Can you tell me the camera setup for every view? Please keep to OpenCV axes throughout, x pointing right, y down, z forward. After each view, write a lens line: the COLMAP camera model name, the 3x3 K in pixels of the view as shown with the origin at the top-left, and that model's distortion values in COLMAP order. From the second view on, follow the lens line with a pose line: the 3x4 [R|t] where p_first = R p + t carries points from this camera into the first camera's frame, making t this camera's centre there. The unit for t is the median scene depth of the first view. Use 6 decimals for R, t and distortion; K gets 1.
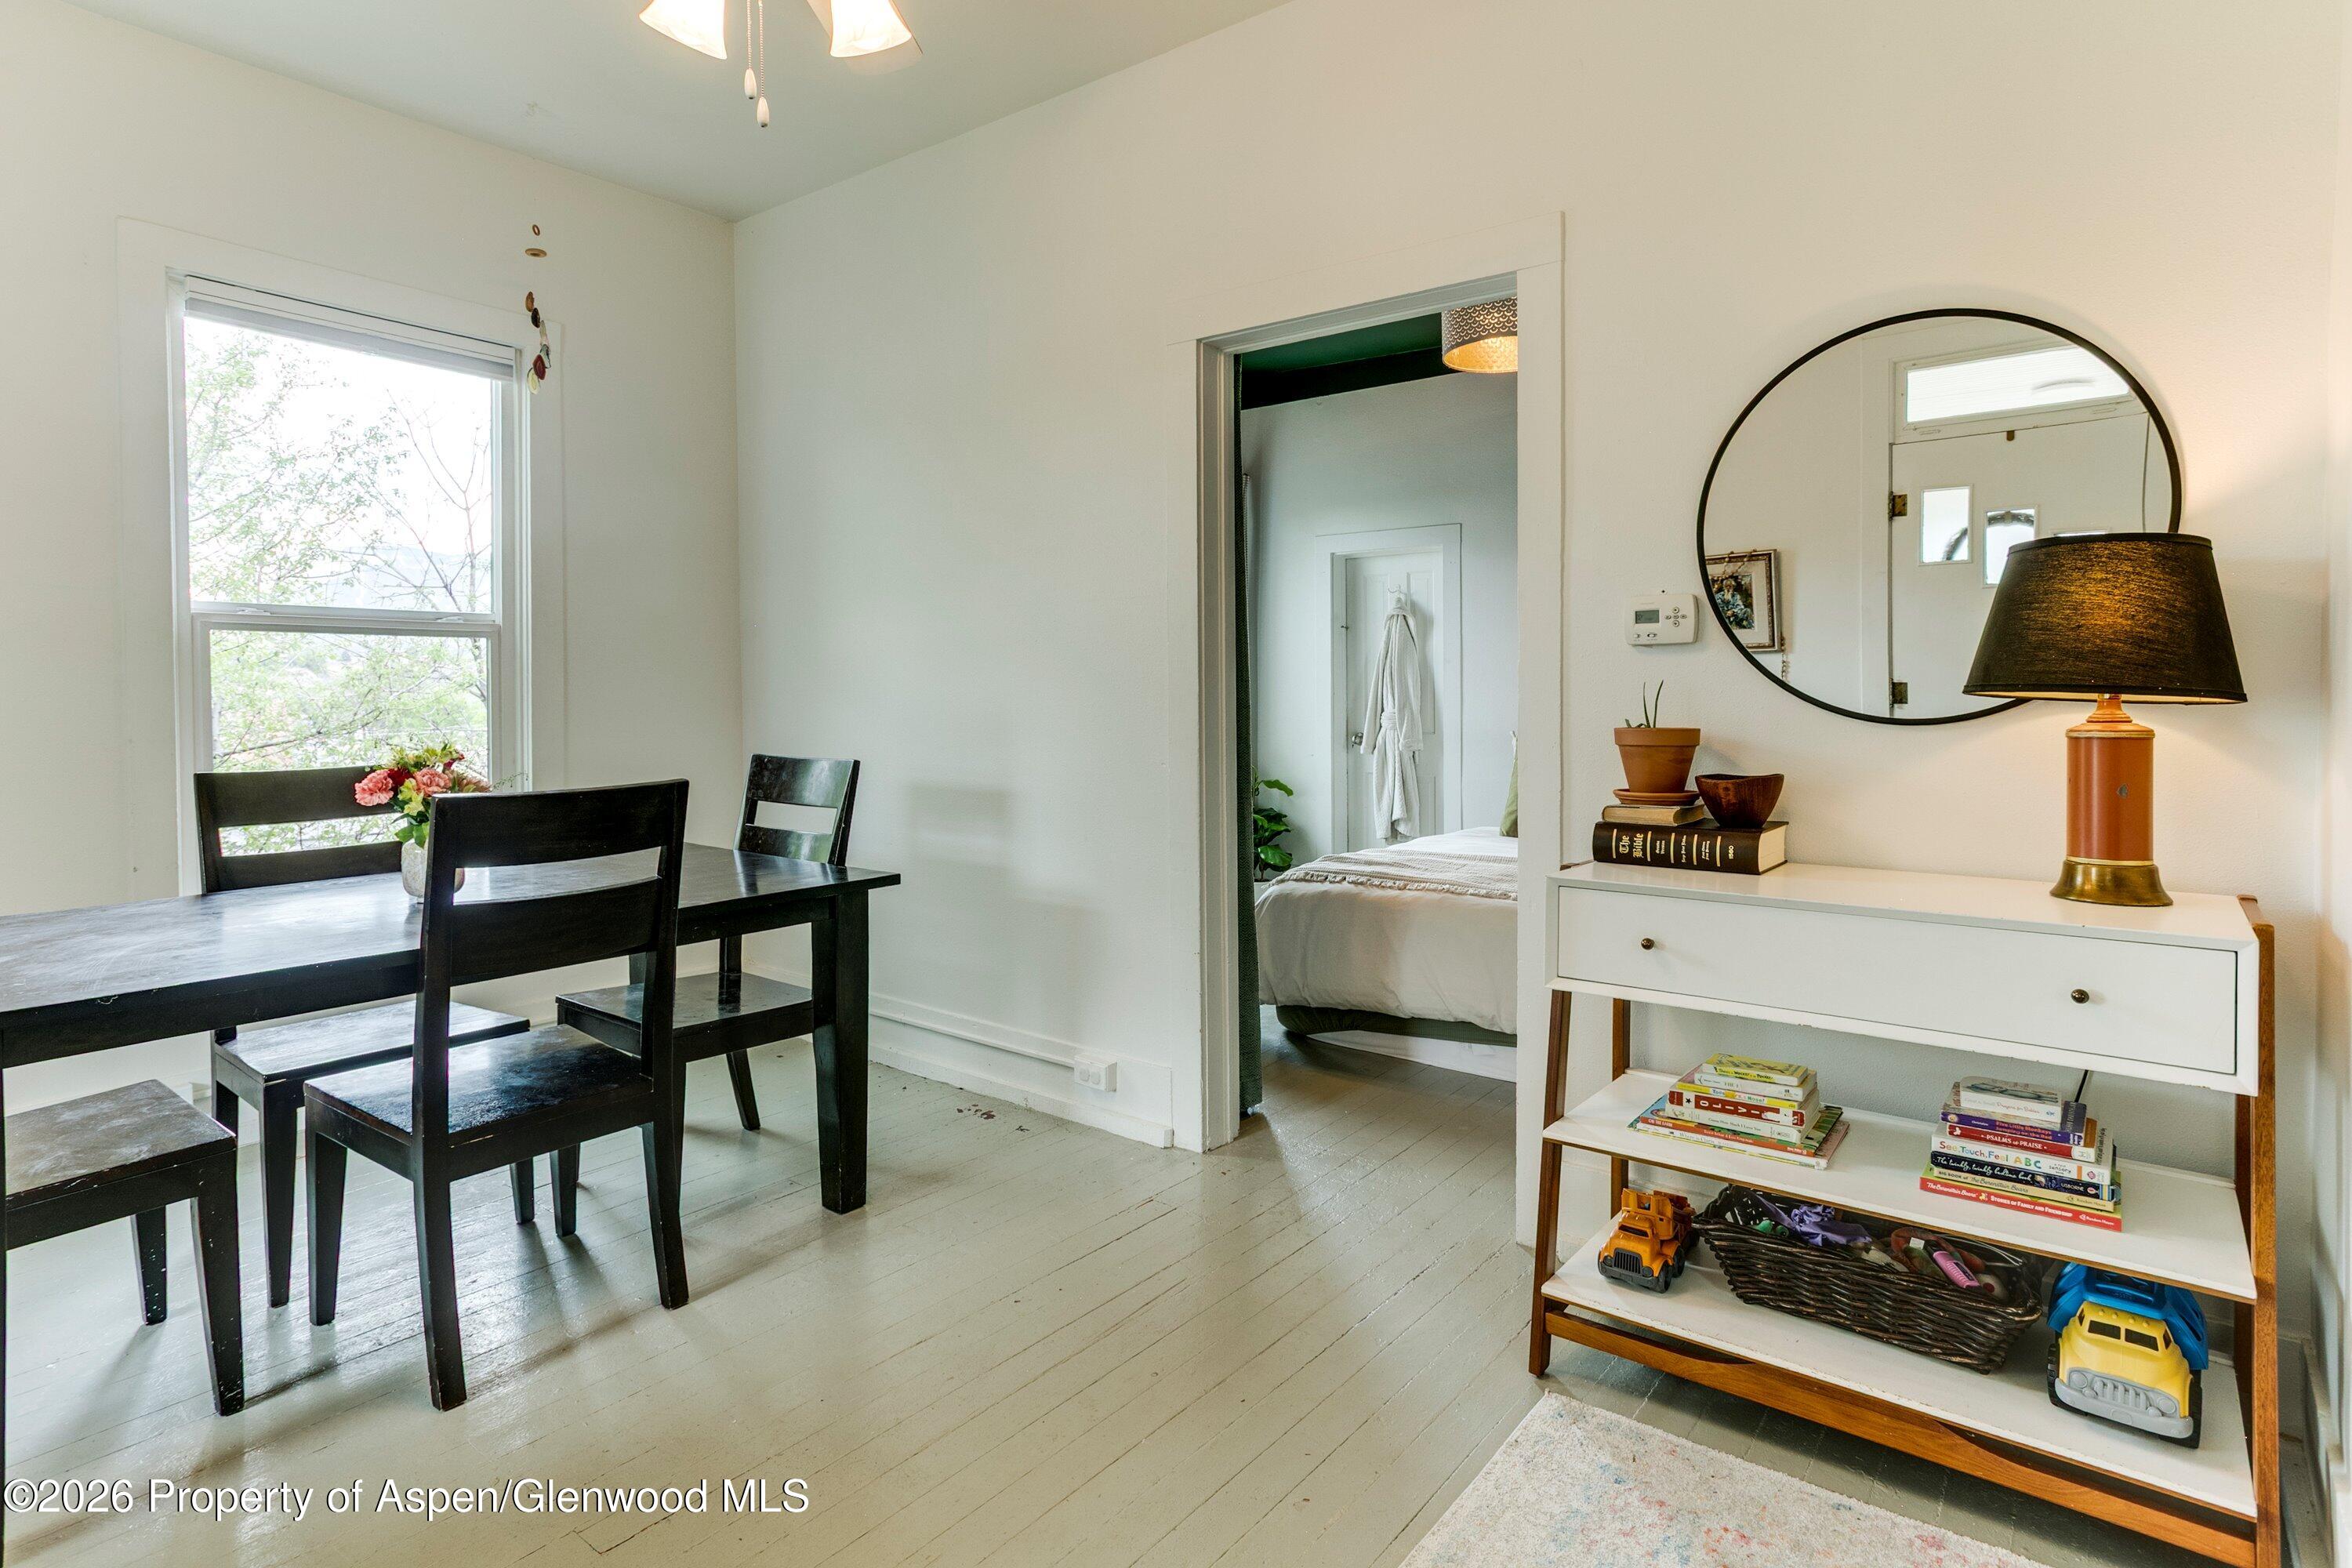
lens RADIAL K [[1217.4, 0, 1179.9], [0, 1217.4, 715.7], [0, 0, 1]] dist [-0.033014, 0.024084]
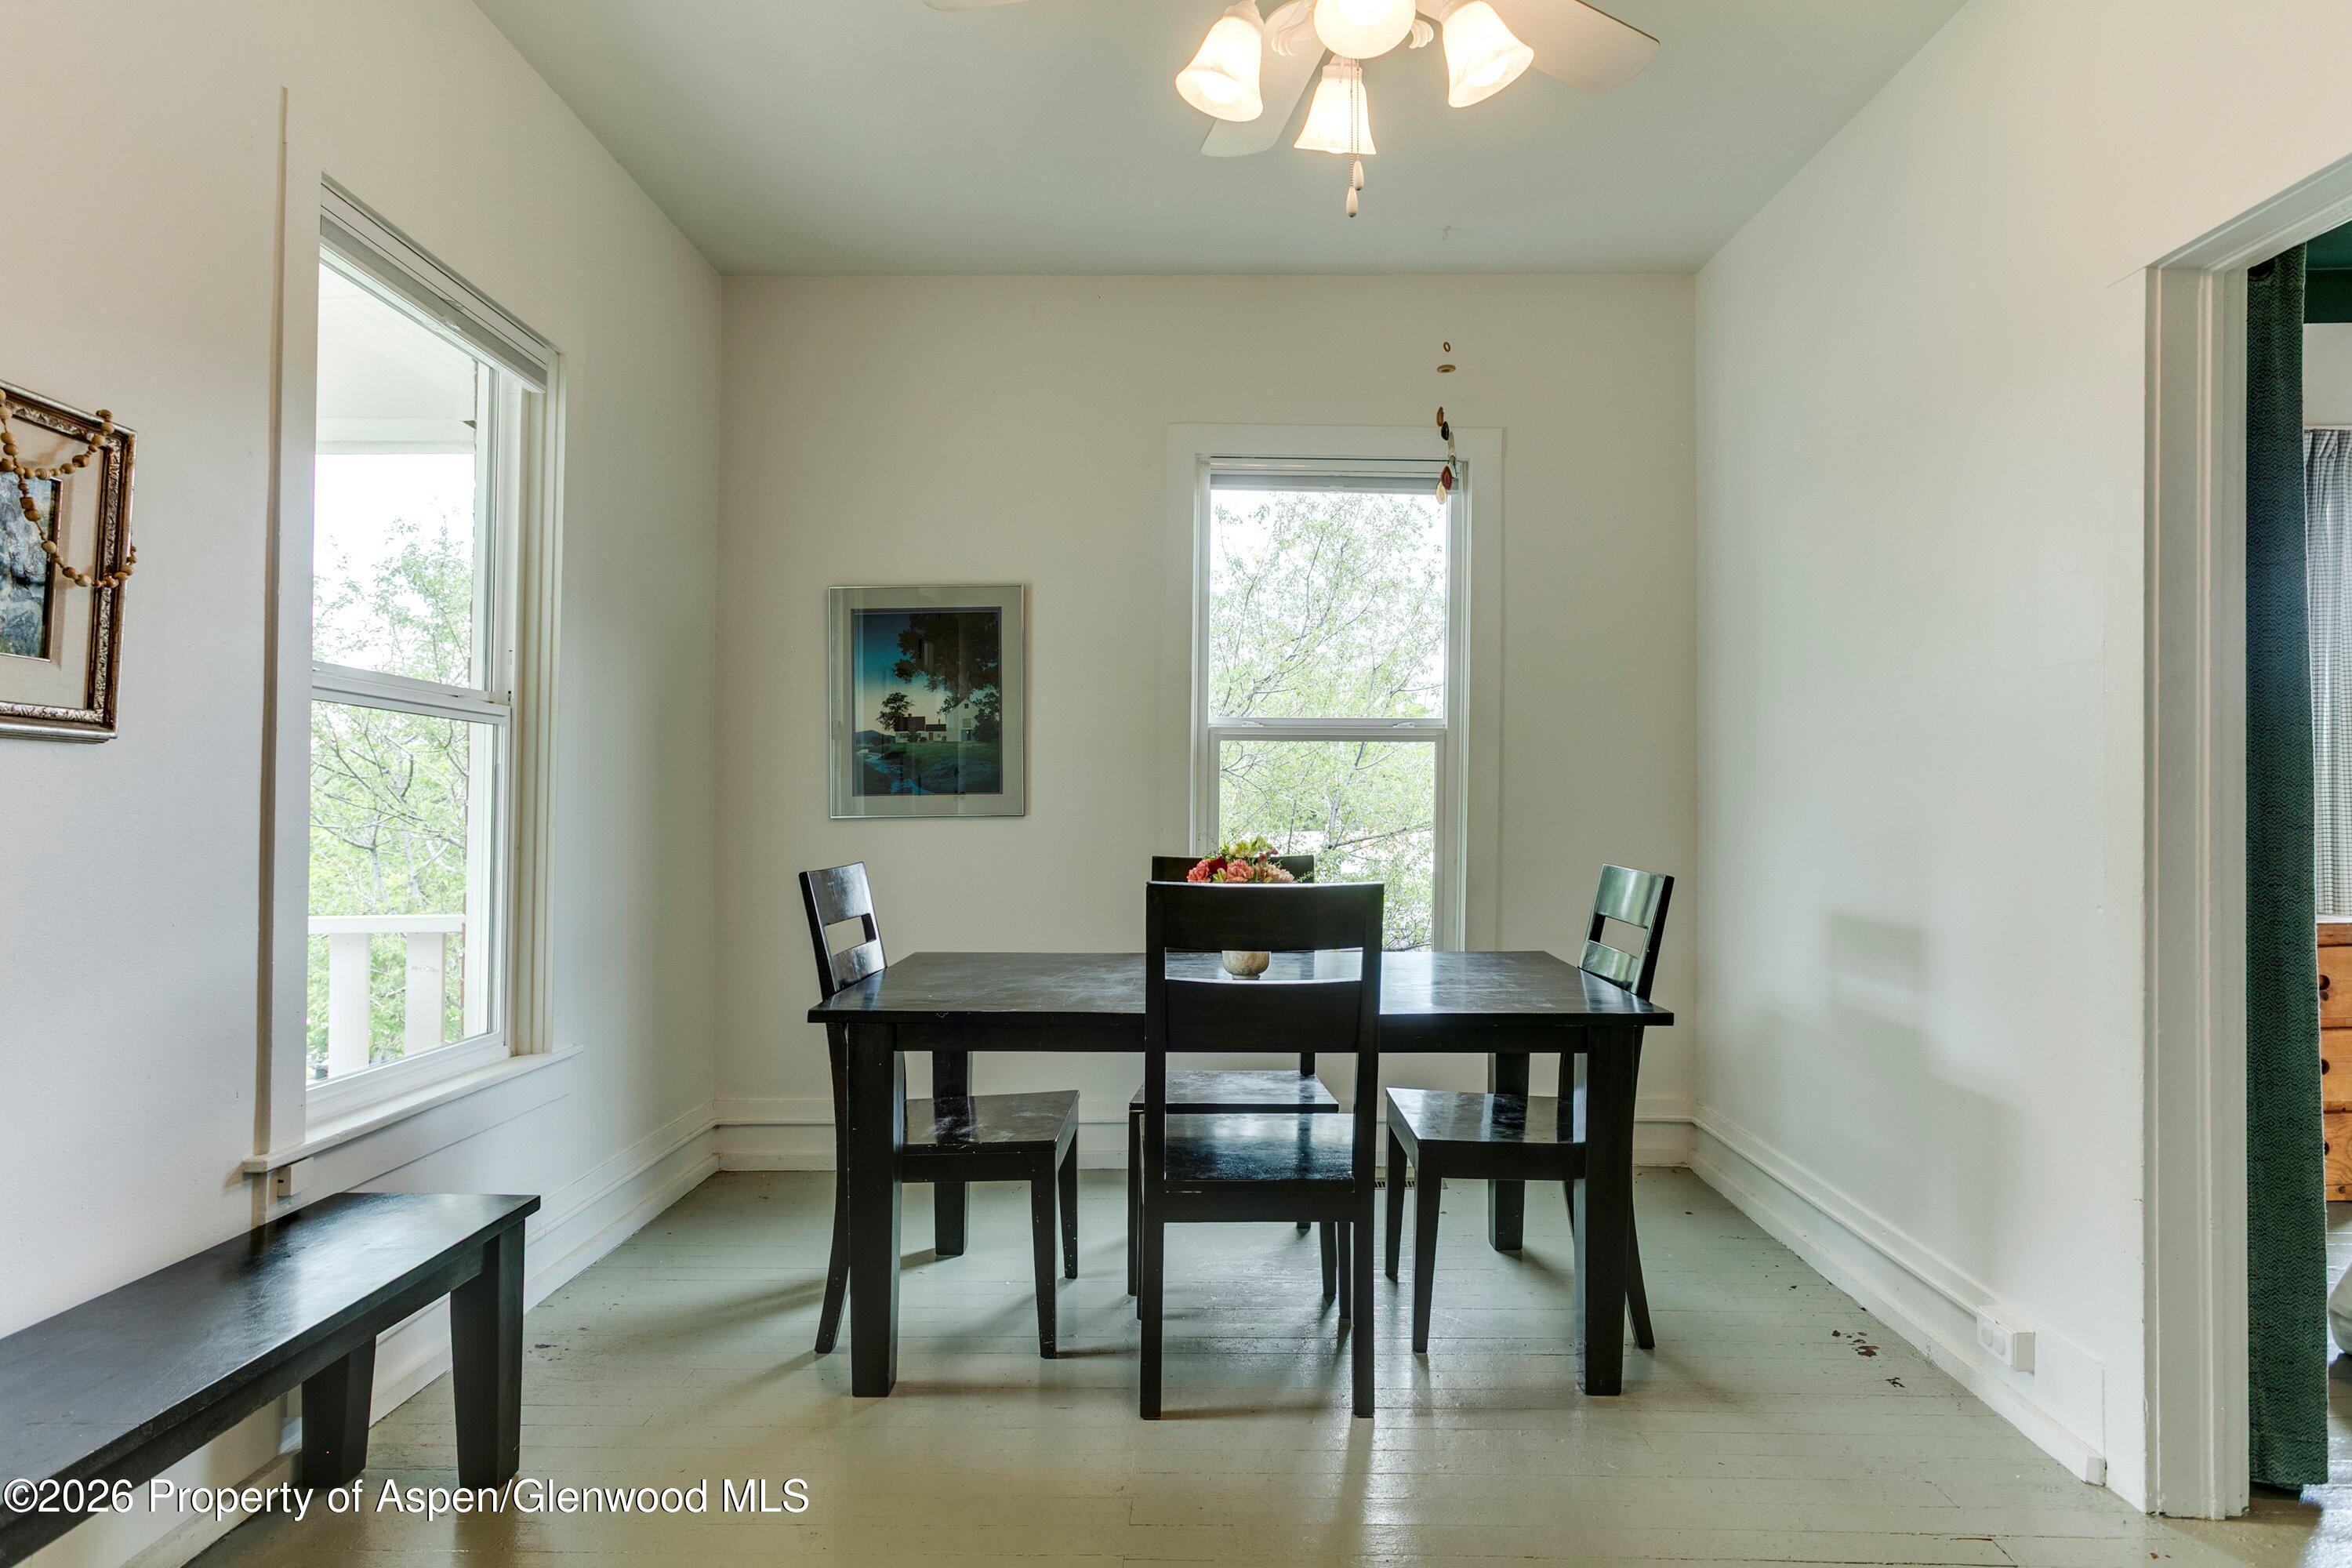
lens RADIAL K [[1345.1, 0, 1223.2], [0, 1345.1, 782.9], [0, 0, 1]] dist [-0.000785, 0.000218]
pose [[0.620397, 0.000336, -0.784288, 0.269102], [-0.022738, 0.999587, -0.017559, -0.004547], [0.783958, 0.028727, 0.620149, 0.154428]]
